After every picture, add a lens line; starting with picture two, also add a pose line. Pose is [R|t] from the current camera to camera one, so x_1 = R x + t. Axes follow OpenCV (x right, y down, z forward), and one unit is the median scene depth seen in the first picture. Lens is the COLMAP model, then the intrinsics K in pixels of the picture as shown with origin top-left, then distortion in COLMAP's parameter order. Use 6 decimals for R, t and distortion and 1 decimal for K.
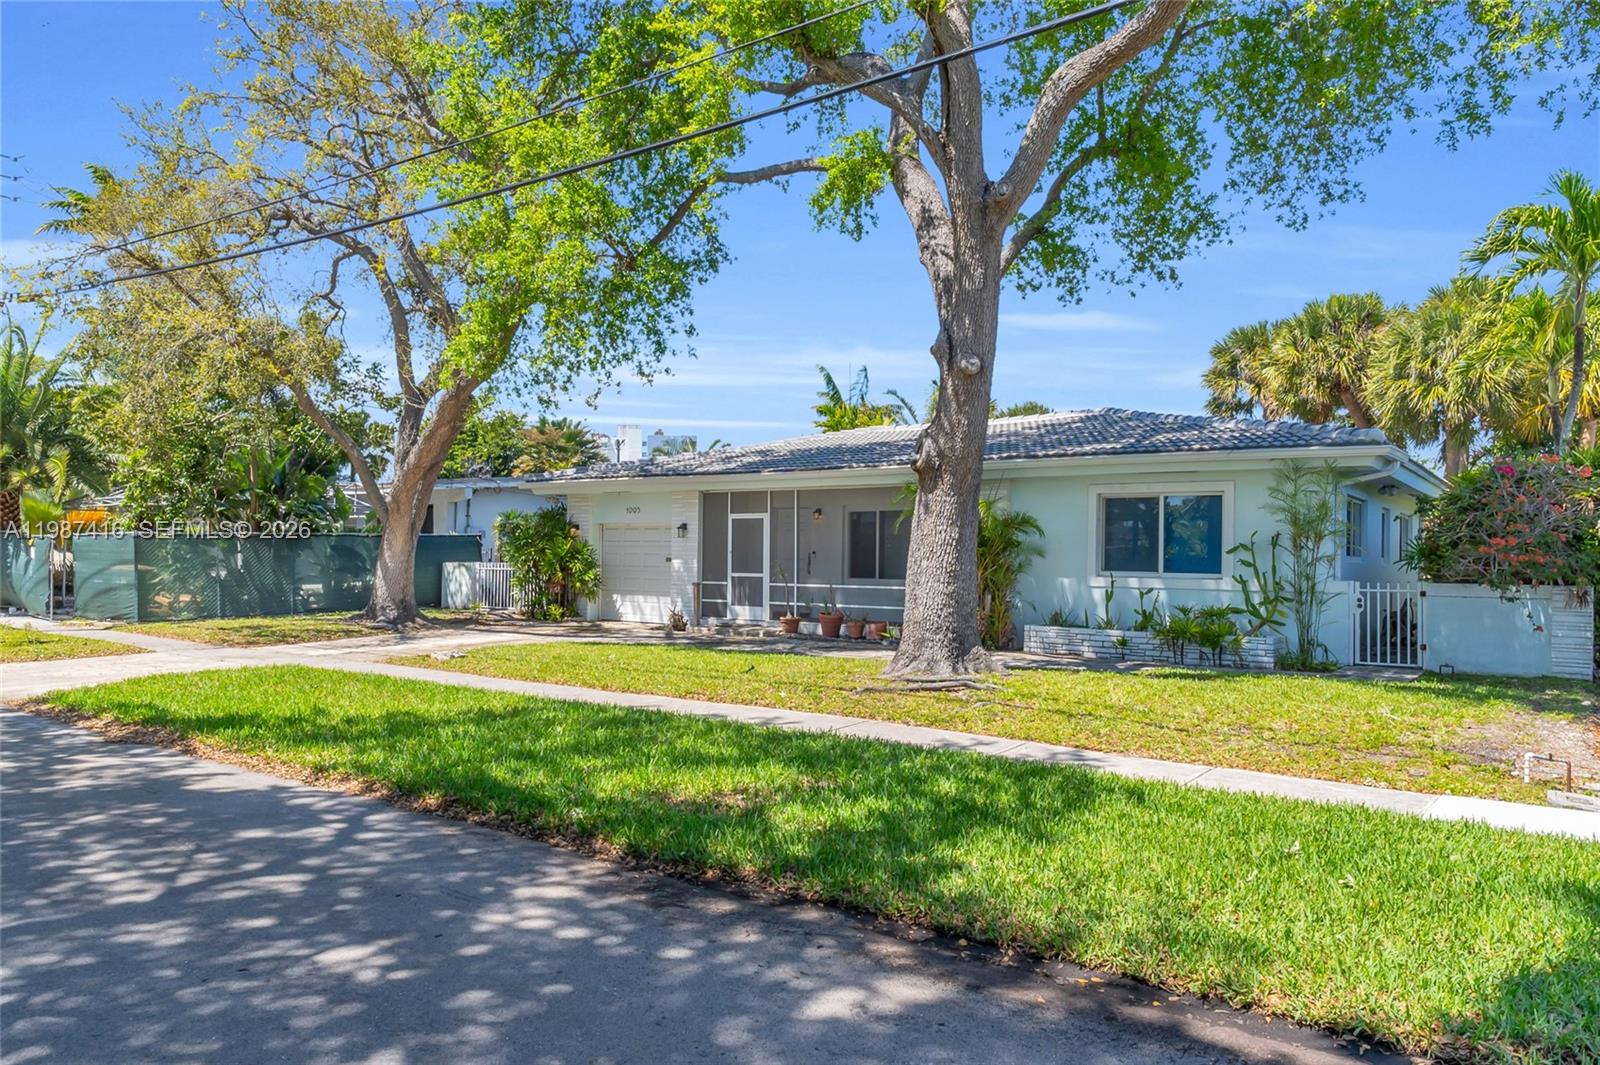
lens RADIAL K [[1051.1, 0, 800.0], [0, 1051.1, 532.5], [0, 0, 1]] dist [0.003098, 0.000366]
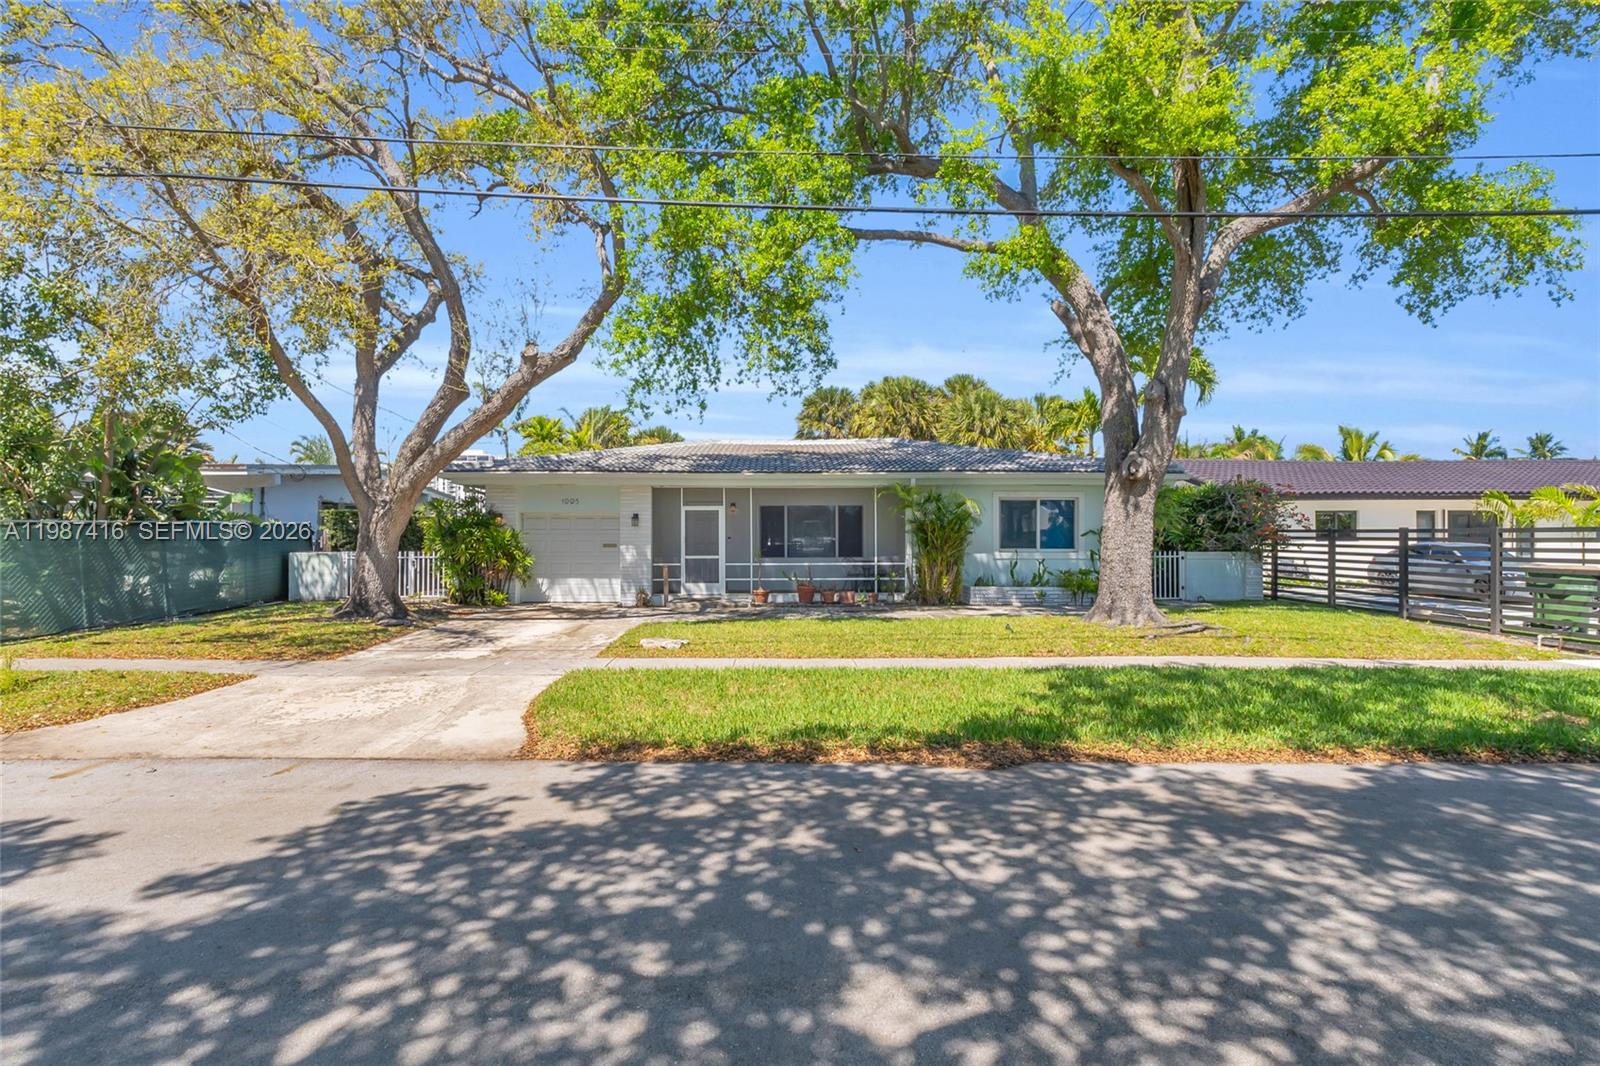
lens RADIAL K [[748.4, 0, 800.0], [0, 748.4, 533.0], [0, 0, 1]] dist [0.000405, 0.000232]
pose [[0.805864, -0.006365, 0.592066, -0.478003], [-0.003181, 0.999881, 0.015079, -0.000777], [-0.592092, -0.014035, 0.805748, 0.252062]]
